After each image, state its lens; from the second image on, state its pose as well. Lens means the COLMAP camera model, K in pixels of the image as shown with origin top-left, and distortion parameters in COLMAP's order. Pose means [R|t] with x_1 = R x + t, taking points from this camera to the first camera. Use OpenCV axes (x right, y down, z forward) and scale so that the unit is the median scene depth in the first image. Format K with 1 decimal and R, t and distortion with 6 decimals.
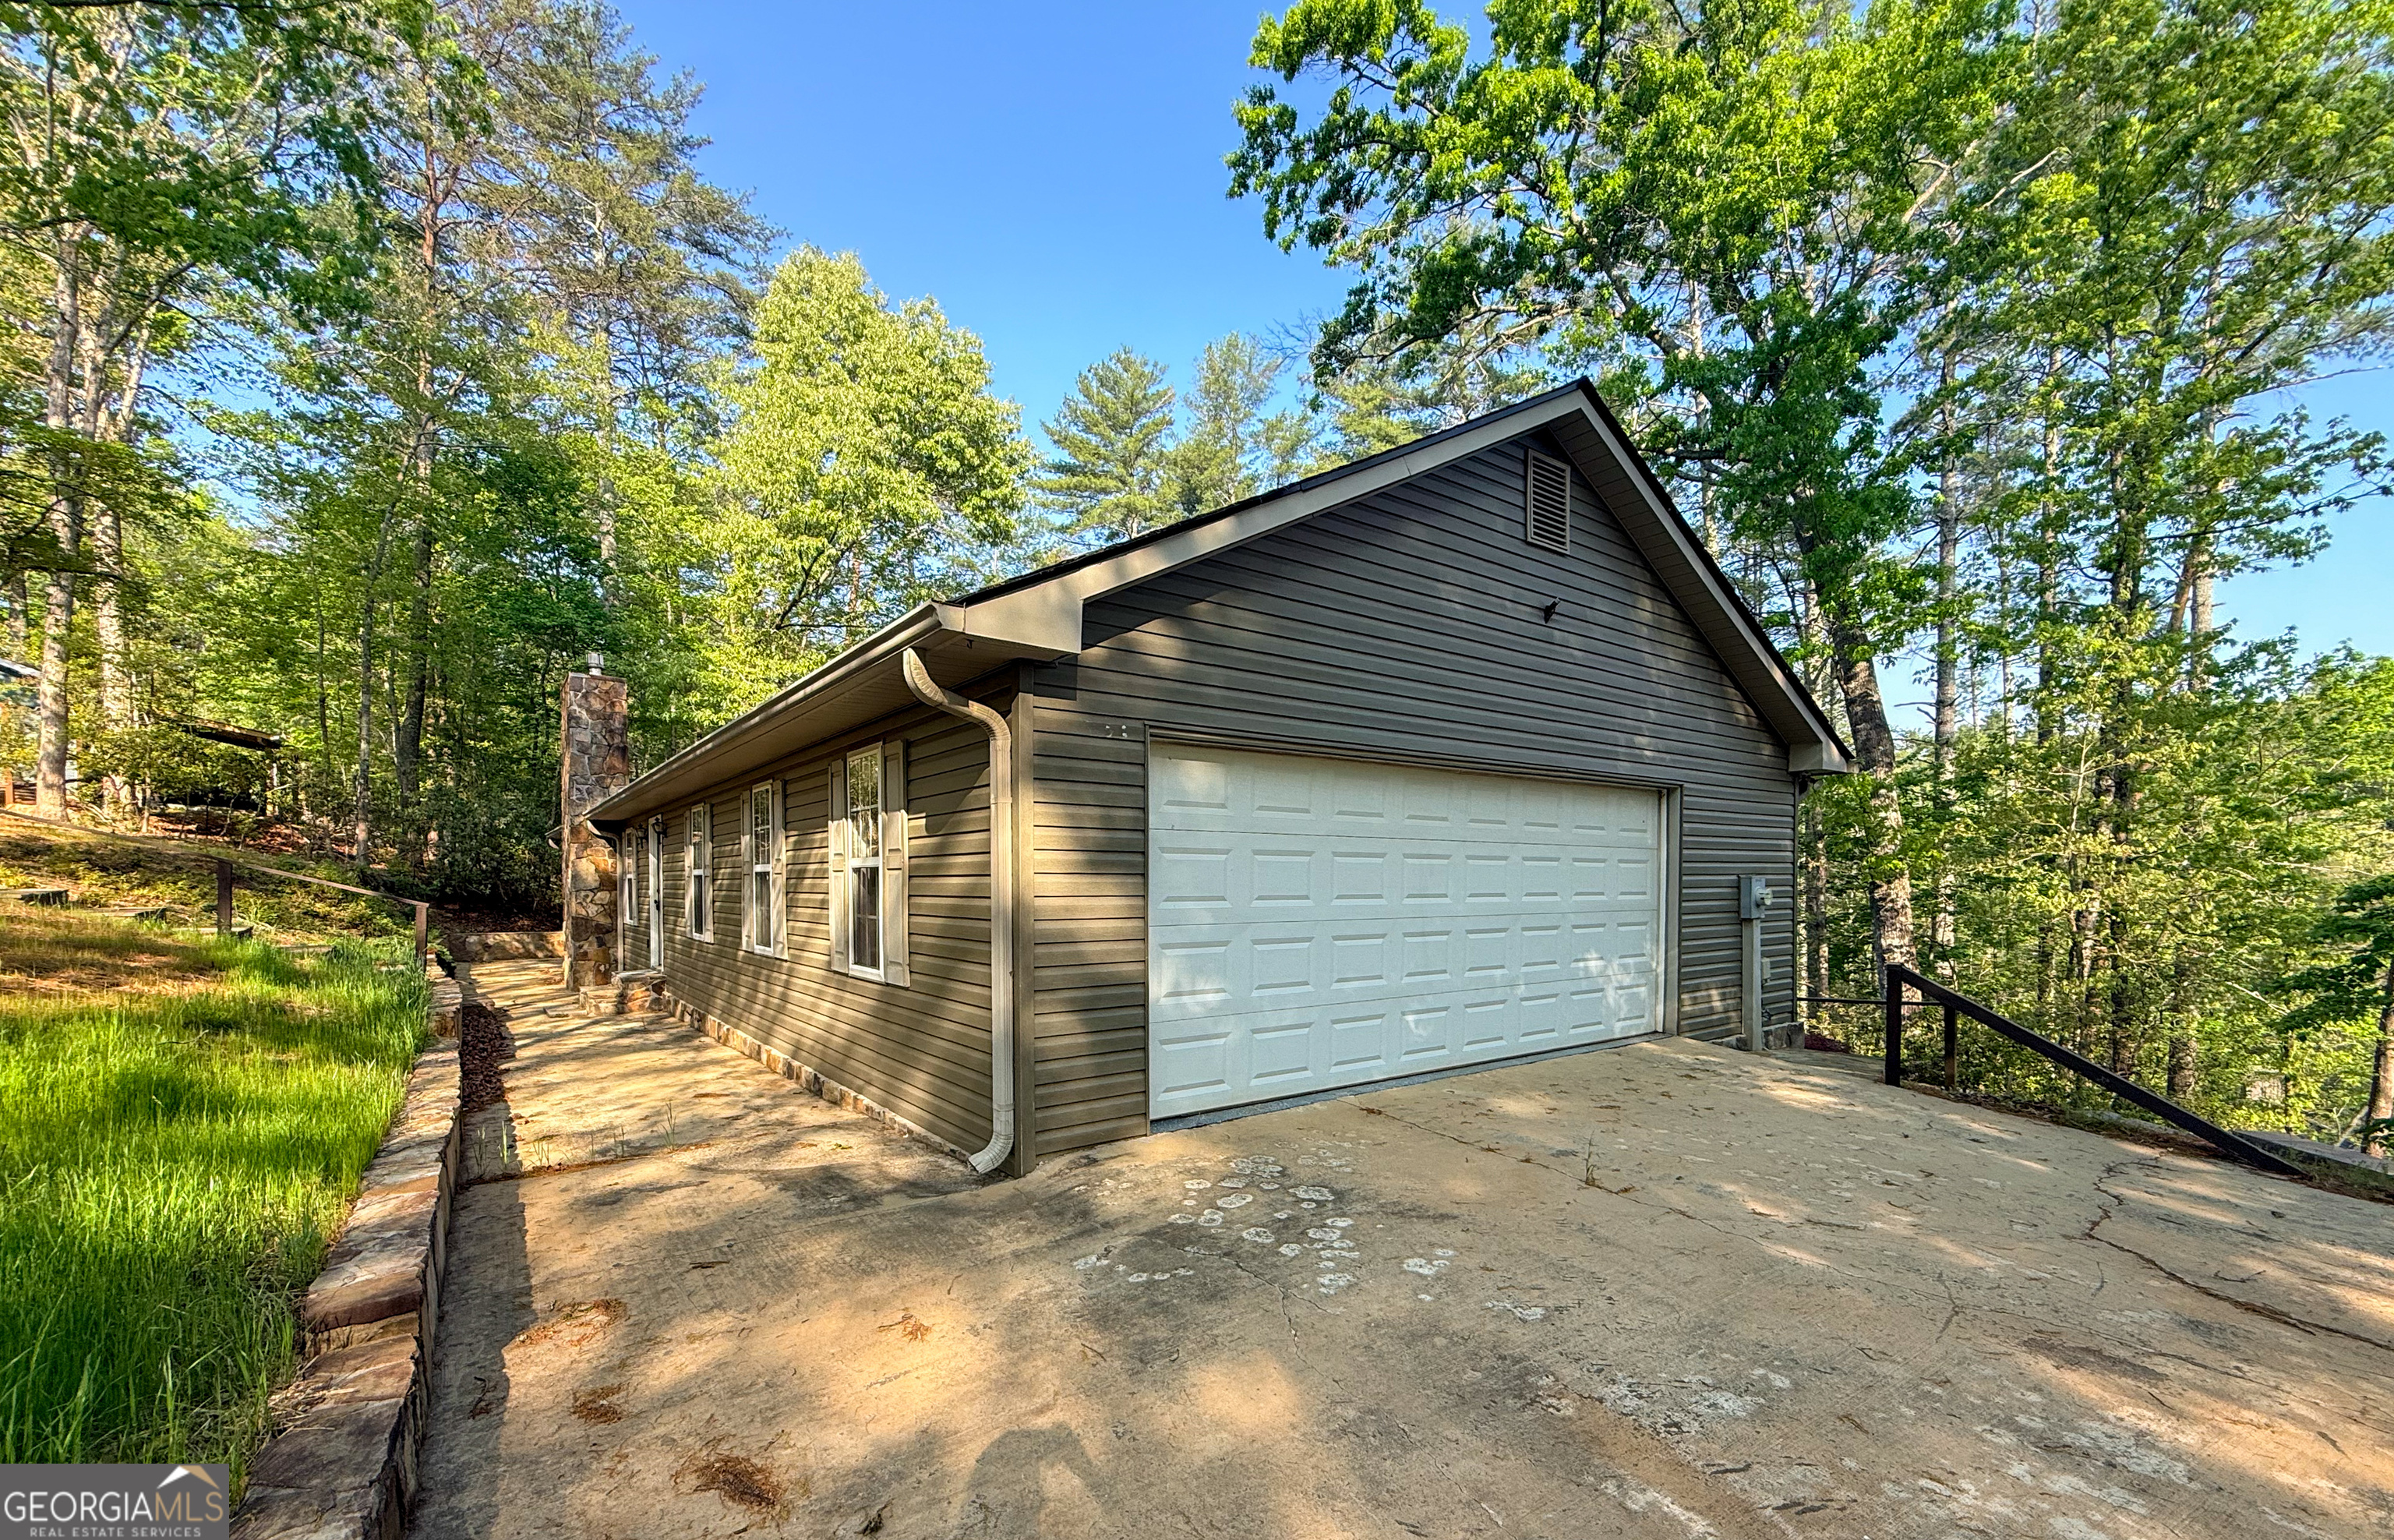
lens RADIAL K [[973.1, 0, 1196.9], [0, 973.1, 893.1], [0, 0, 1]] dist [-0.000324, -0.000161]
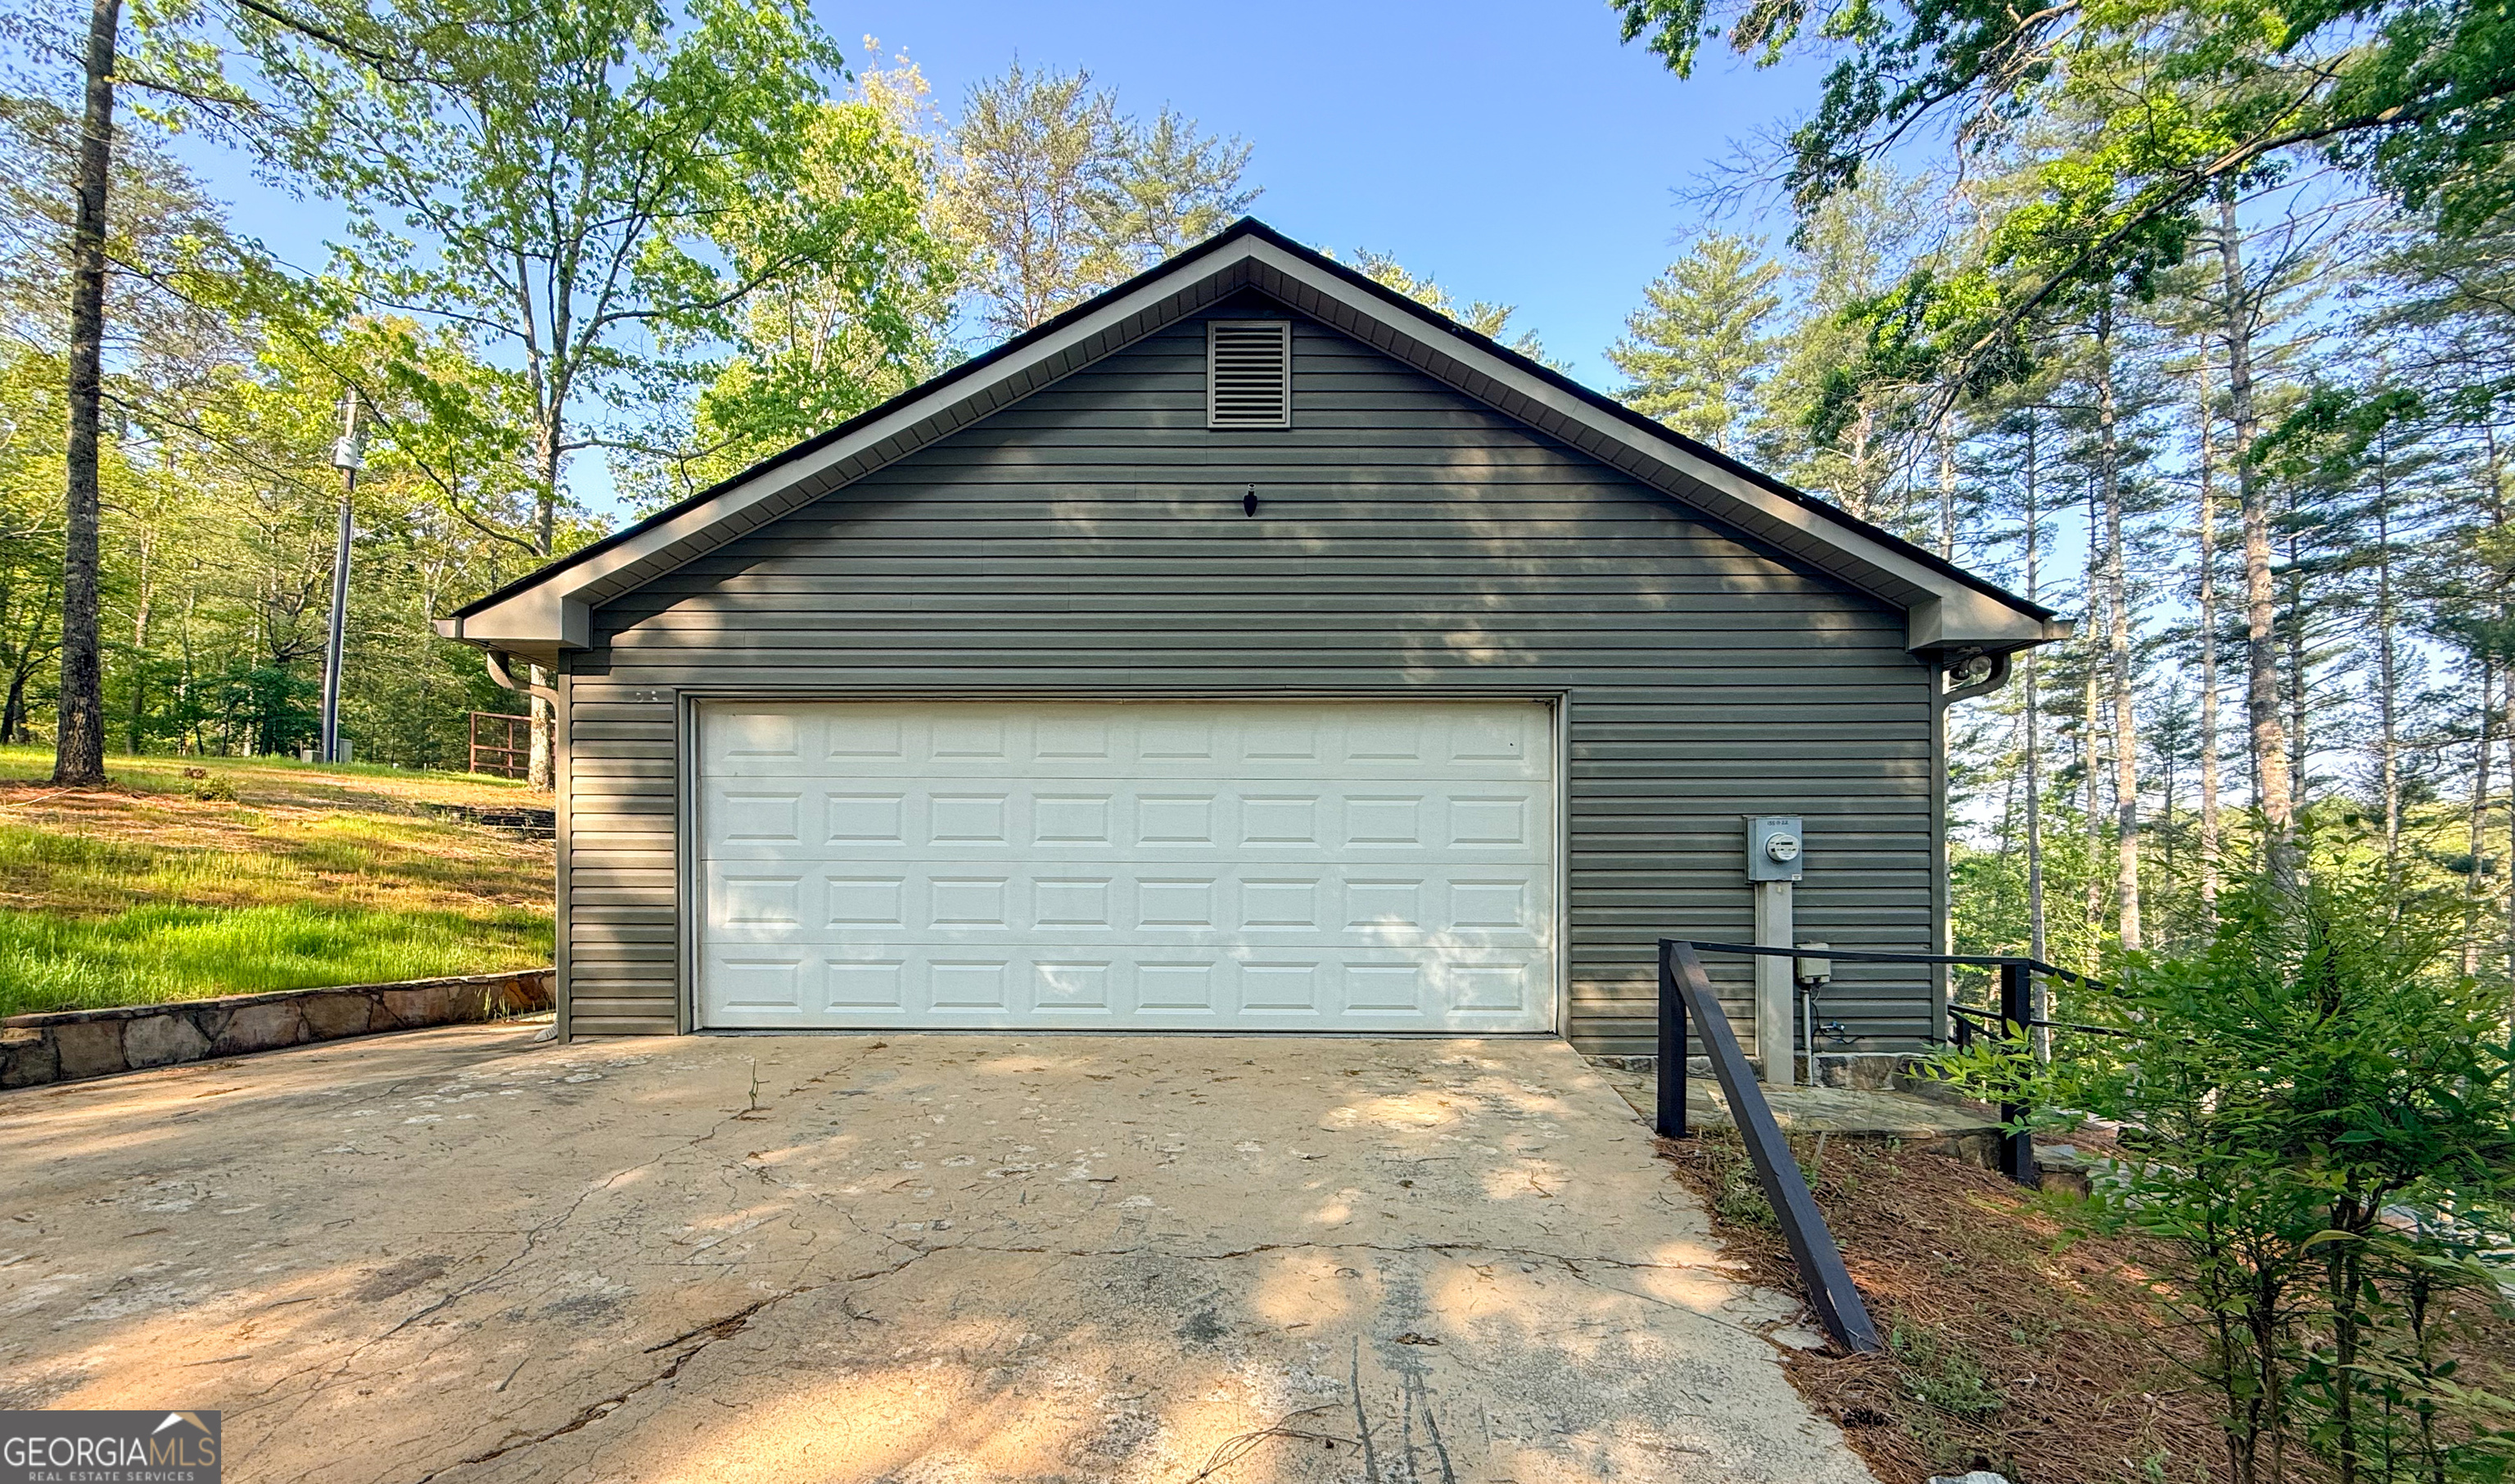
lens RADIAL K [[1050.5, 0, 1257.1], [0, 1050.5, 861.5], [0, 0, 1]] dist [-0.001340, -0.000268]
pose [[0.800361, -0.001737, -0.599515, 0.935274], [-0.011629, 0.999763, -0.018422, 0.039001], [0.599405, 0.021715, 0.800151, 0.291718]]
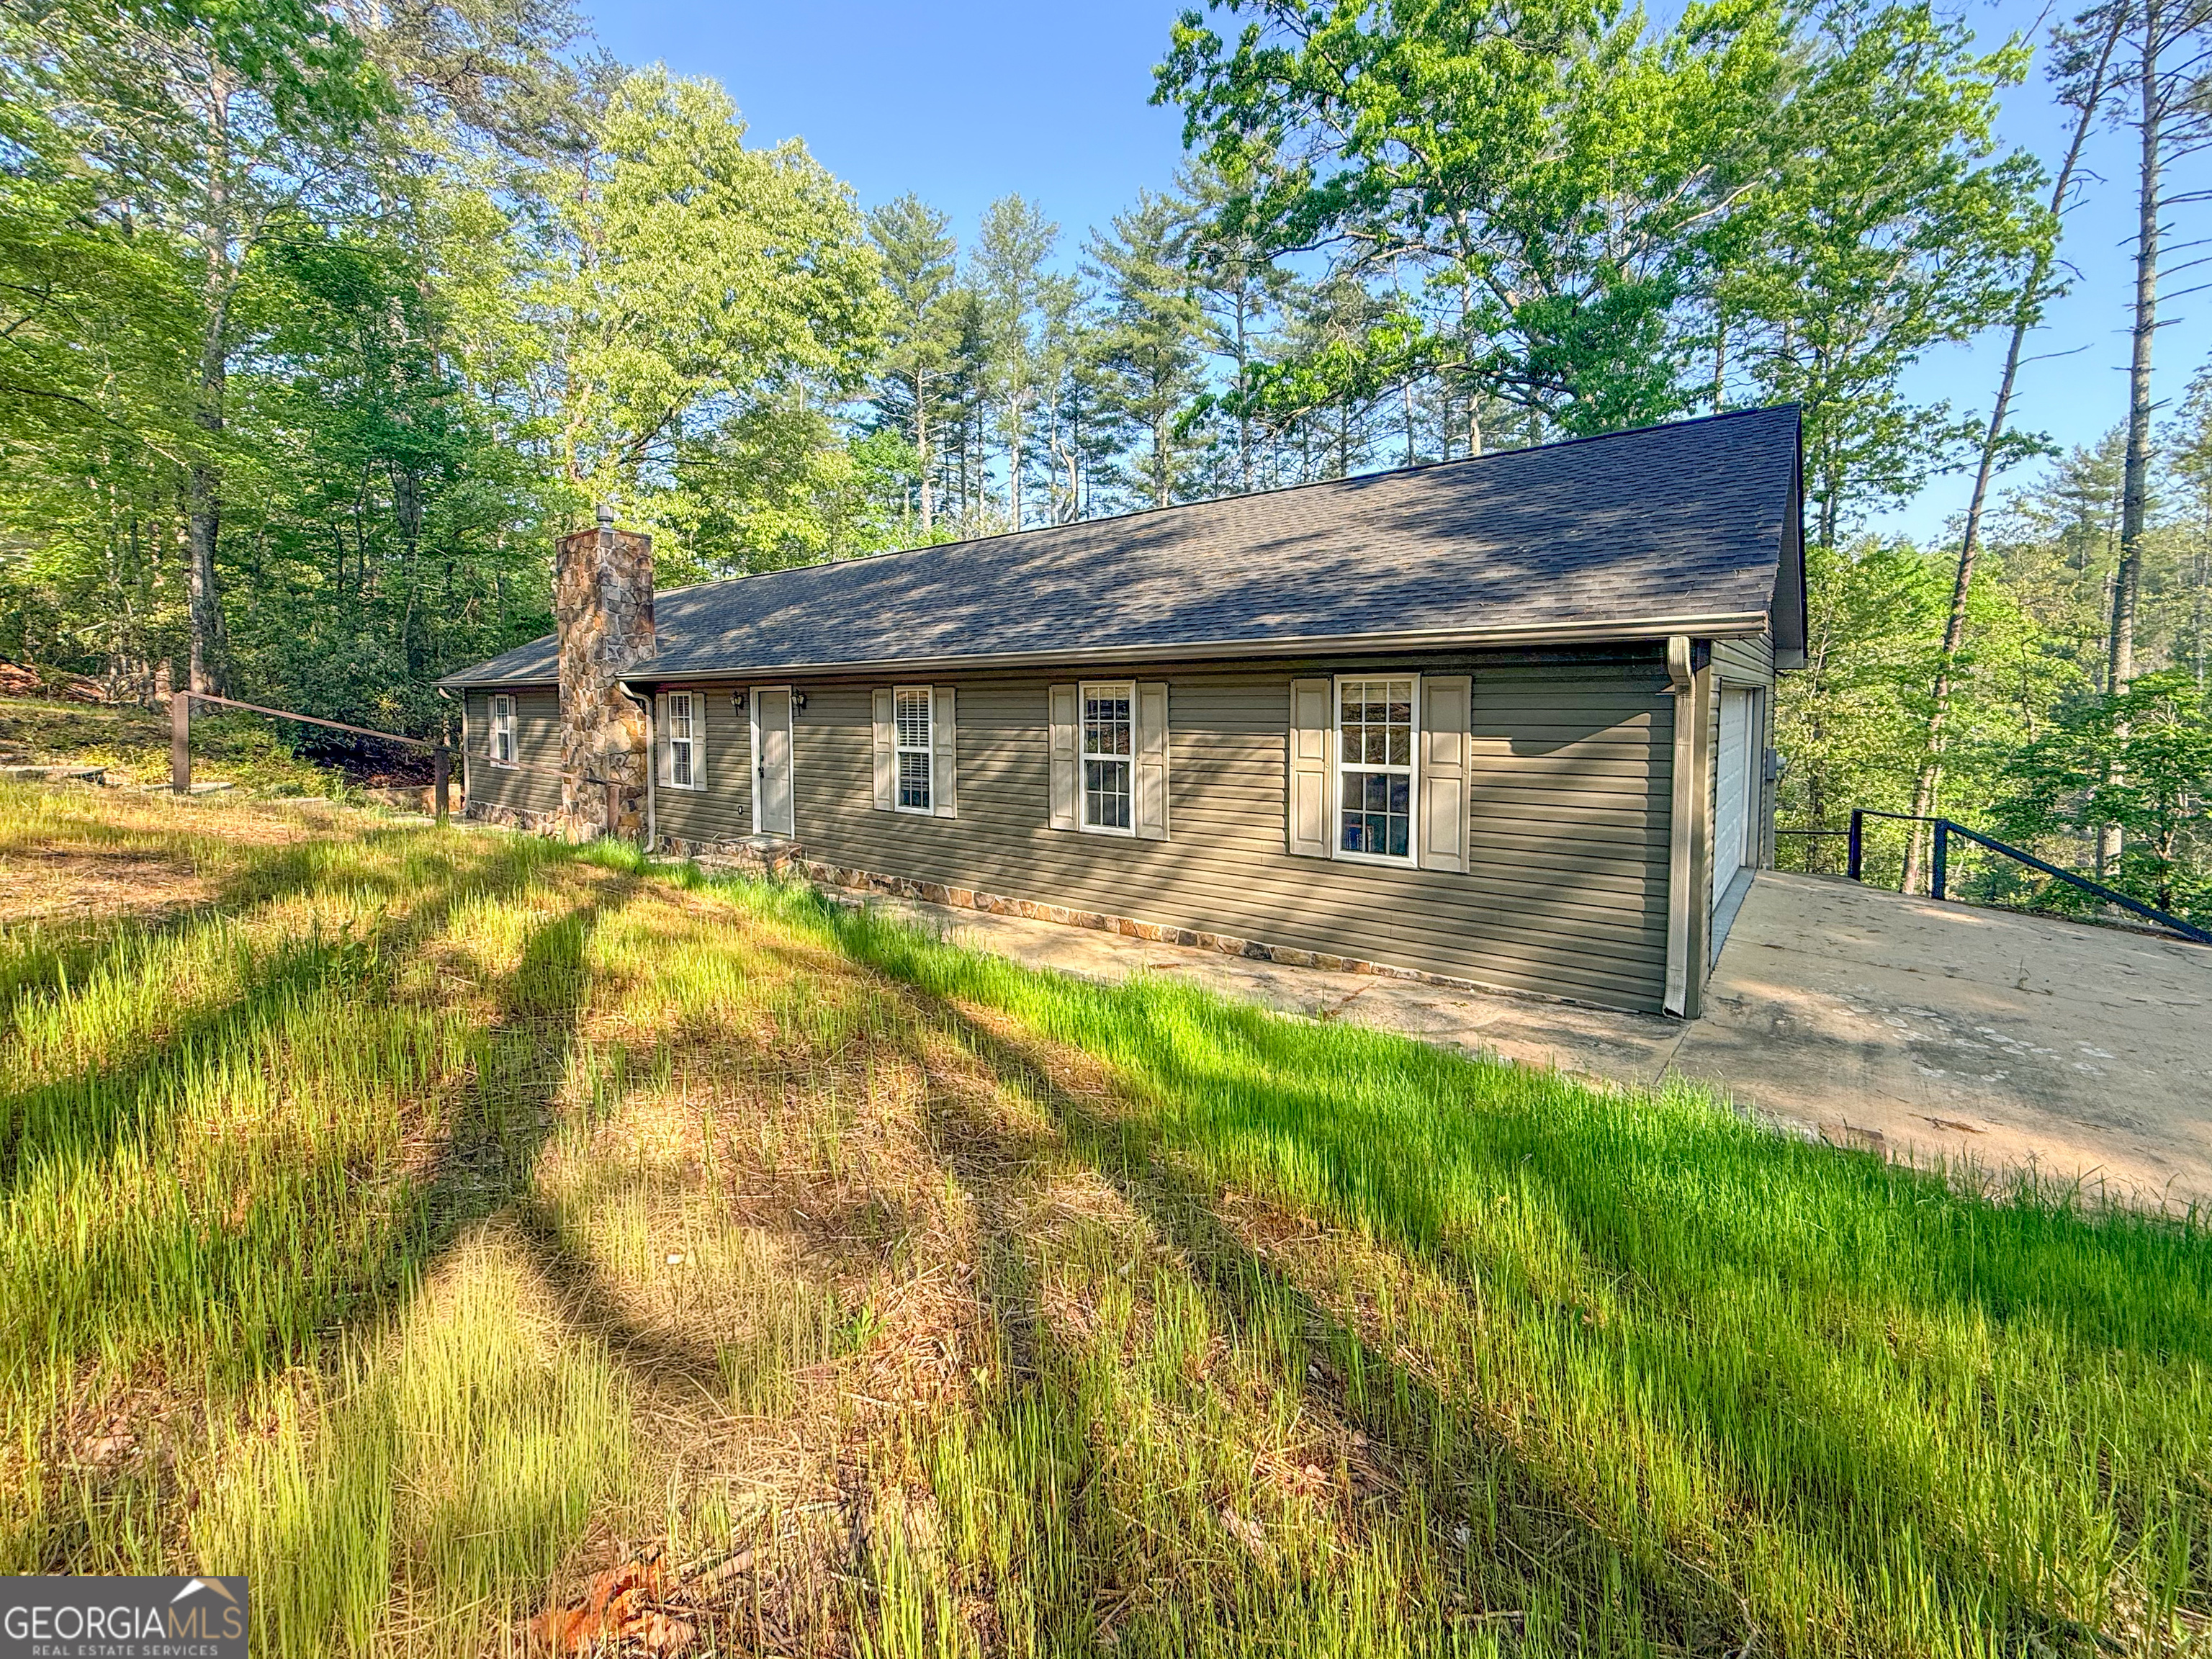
lens RADIAL K [[915.2, 0, 1110.8], [0, 915.2, 740.5], [0, 0, 1]] dist [0.001446, 0.000157]
pose [[0.968337, -0.010534, 0.249423, -0.801956], [0.003042, 0.999533, 0.030406, -0.087618], [-0.249627, -0.028685, 0.967917, -0.023326]]
